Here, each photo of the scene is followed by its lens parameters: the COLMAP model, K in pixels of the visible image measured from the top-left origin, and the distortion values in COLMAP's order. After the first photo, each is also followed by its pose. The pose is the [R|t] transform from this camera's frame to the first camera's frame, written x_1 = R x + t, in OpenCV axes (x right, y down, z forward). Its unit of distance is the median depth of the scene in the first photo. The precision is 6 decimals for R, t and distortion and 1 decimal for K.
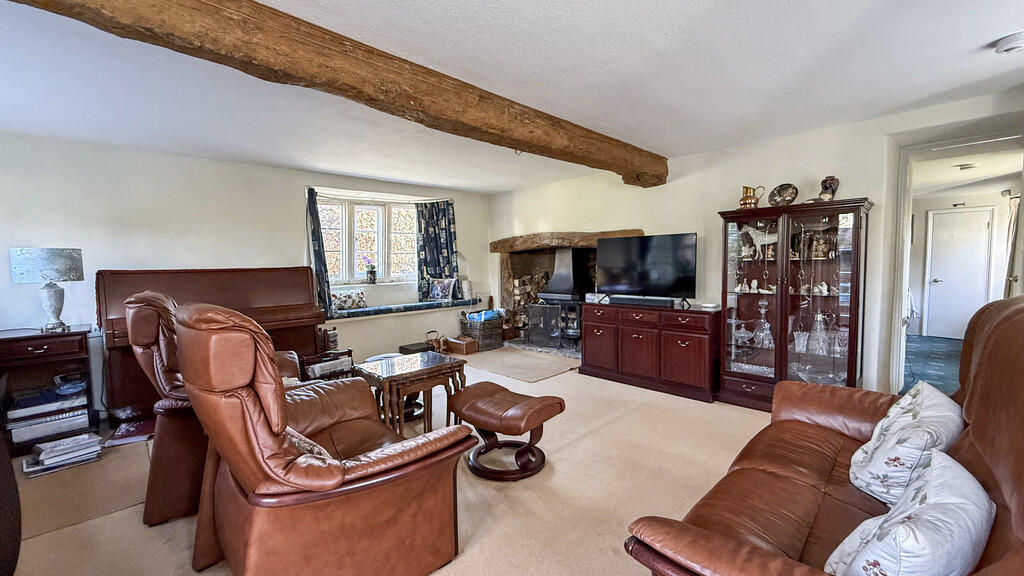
lens RADIAL K [[406.7, 0, 506.1], [0, 406.7, 293.4], [0, 0, 1]] dist [0.004947, 0.000627]
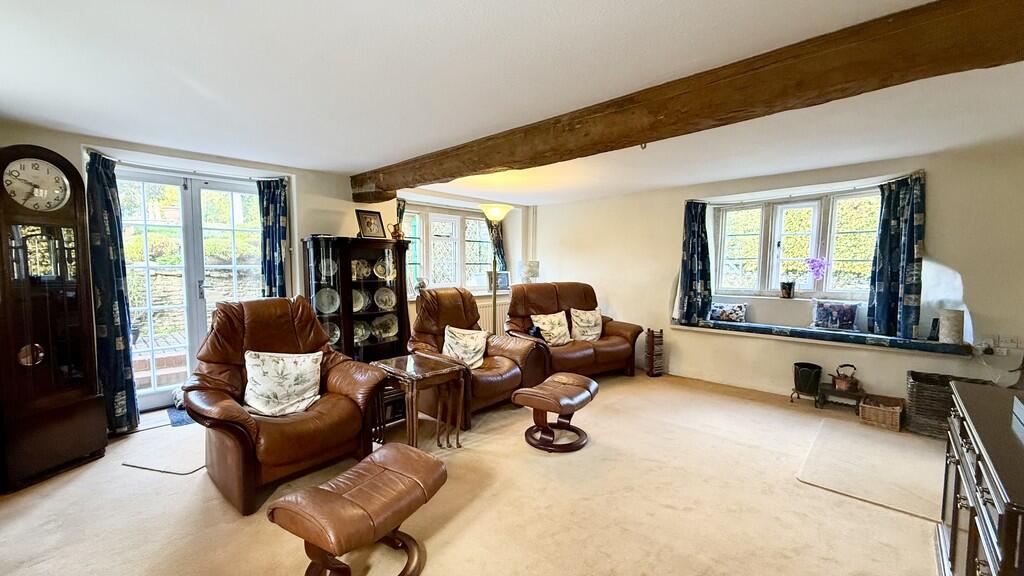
lens RADIAL K [[406.7, 0, 512.6], [0, 406.7, 289.8], [0, 0, 1]] dist [0.004947, 0.000627]
pose [[0.036672, 0.081482, -0.996000, 0.508336], [-0.080035, 0.993708, 0.078347, -0.063029], [0.996117, 0.076842, 0.042963, 0.432589]]
